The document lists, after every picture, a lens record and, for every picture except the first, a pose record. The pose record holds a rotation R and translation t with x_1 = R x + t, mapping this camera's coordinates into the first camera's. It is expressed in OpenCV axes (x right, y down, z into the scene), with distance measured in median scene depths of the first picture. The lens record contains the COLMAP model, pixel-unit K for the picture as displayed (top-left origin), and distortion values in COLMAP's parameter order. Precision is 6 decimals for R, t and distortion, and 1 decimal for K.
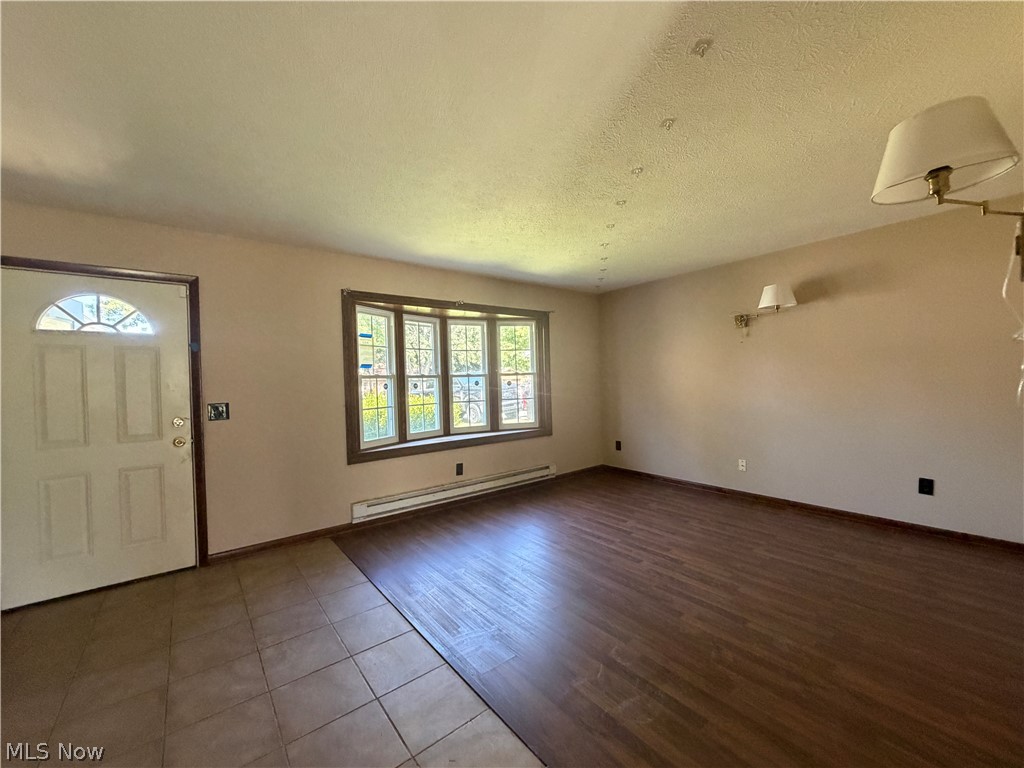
lens RADIAL K [[407.2, 0, 508.8], [0, 407.2, 385.2], [0, 0, 1]] dist [0.000870, 0.000247]
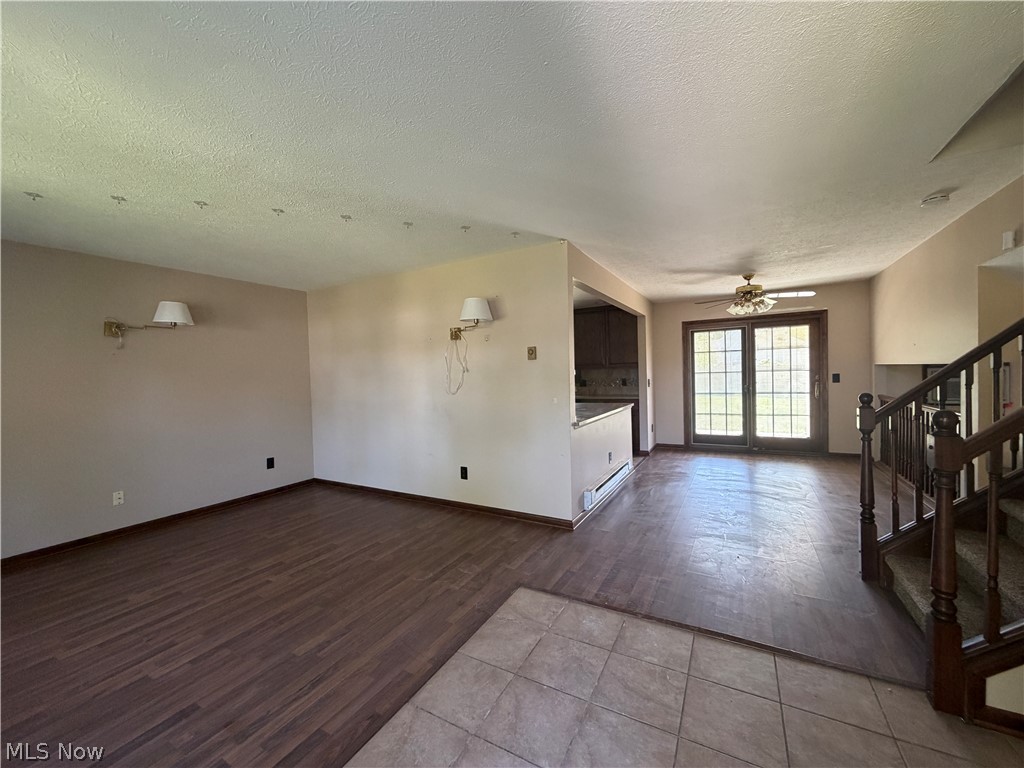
lens RADIAL K [[407.2, 0, 508.8], [0, 407.2, 385.2], [0, 0, 1]] dist [0.000870, 0.000247]
pose [[-0.379315, 0.013912, 0.925163, -0.650187], [0.053985, 0.998516, 0.007119, -0.001799], [-0.923691, 0.052646, -0.379504, 0.683242]]
